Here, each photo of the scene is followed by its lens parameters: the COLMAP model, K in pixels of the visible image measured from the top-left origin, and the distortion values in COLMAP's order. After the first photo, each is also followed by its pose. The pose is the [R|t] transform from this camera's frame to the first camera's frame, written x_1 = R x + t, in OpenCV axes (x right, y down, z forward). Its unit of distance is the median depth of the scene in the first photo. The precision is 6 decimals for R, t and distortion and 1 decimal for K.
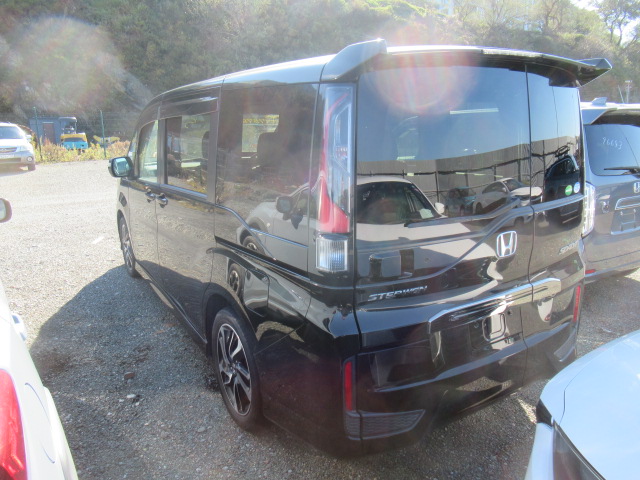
lens RADIAL K [[482.8, 0, 320.6], [0, 482.8, 247.7], [0, 0, 1]] dist [-0.000221, 0.007246]
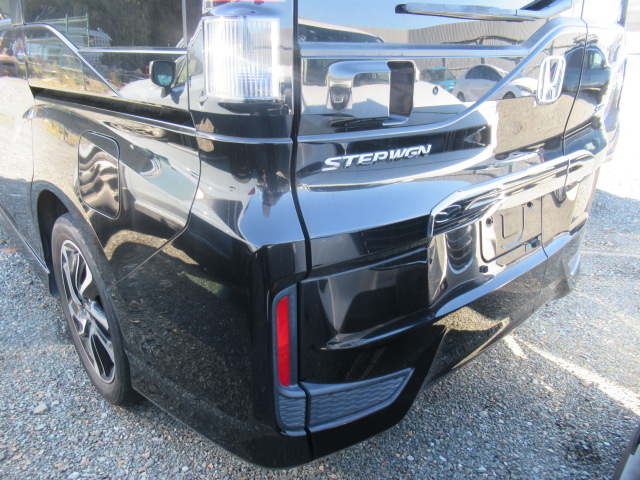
lens RADIAL K [[482.8, 0, 320.6], [0, 482.8, 247.7], [0, 0, 1]] dist [-0.000221, 0.007246]
pose [[0.982953, -0.036846, 0.180127, 0.006538], [0.007994, 0.987351, 0.158348, 0.083892], [-0.183683, -0.154209, 0.970814, 0.403595]]
